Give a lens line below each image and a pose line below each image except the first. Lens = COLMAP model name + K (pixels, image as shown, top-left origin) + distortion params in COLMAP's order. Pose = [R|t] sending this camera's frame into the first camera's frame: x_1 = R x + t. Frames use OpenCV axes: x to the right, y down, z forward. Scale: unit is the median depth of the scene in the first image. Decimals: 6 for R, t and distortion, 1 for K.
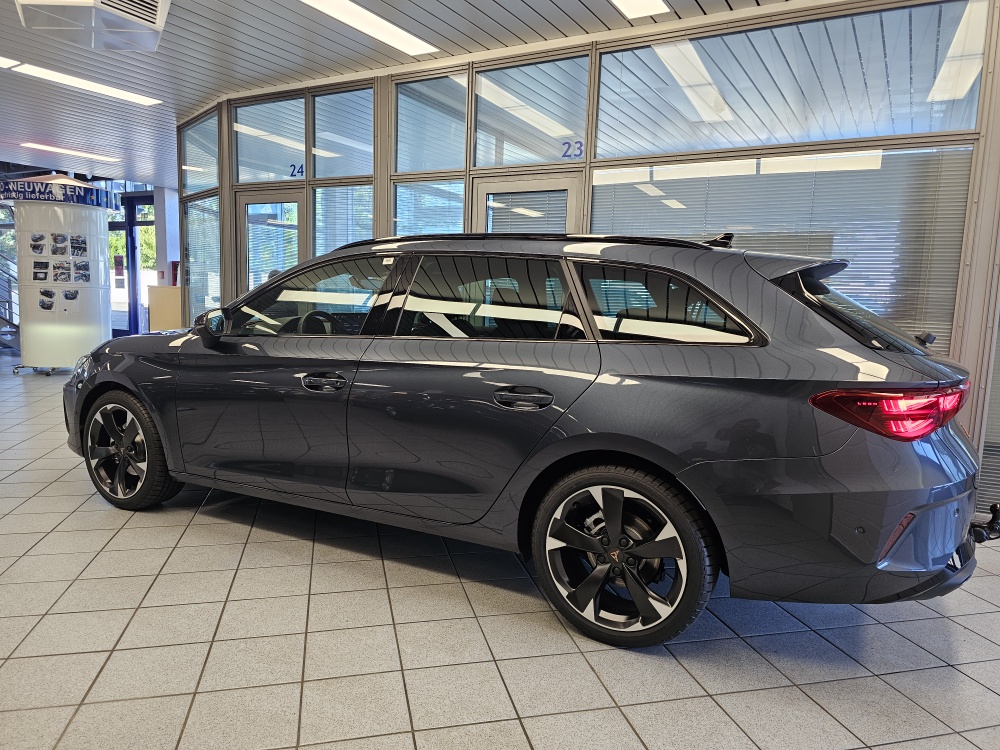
lens RADIAL K [[685.7, 0, 499.1], [0, 685.7, 363.0], [0, 0, 1]] dist [0.058687, -0.051834]
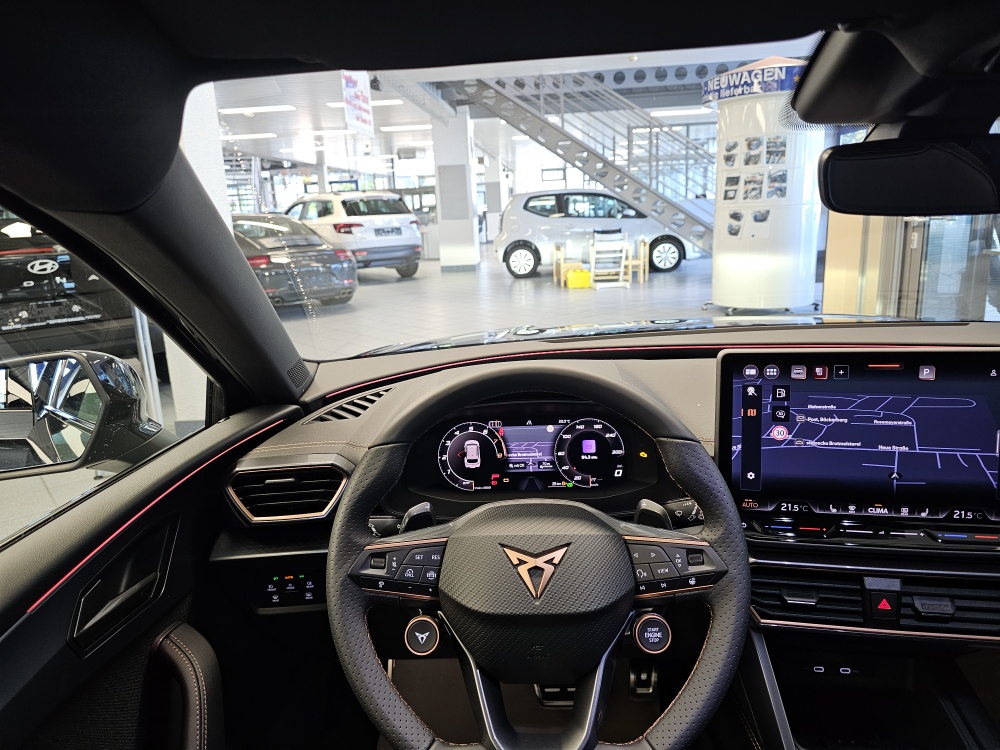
lens RADIAL K [[672.9, 0, 500.6], [0, 672.9, 361.5], [0, 0, 1]] dist [0.076497, -0.095275]
pose [[0.453470, 0.148959, -0.878736, -0.048942], [-0.031631, 0.988003, 0.151159, -0.042953], [0.890710, -0.040751, 0.452742, 0.386465]]
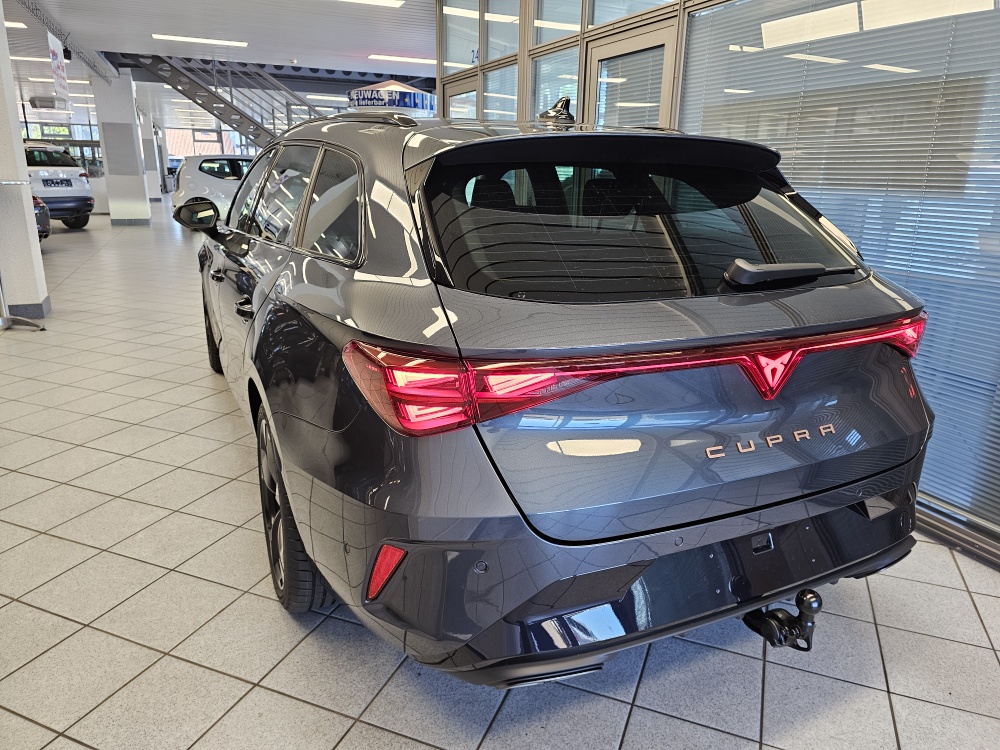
lens RADIAL K [[685.7, 0, 499.1], [0, 685.7, 363.0], [0, 0, 1]] dist [0.058687, -0.051834]
pose [[0.813995, 0.141955, -0.563259, 0.235358], [-0.055374, 0.984226, 0.168026, -0.014079], [0.578227, -0.105583, 0.809016, 0.132116]]
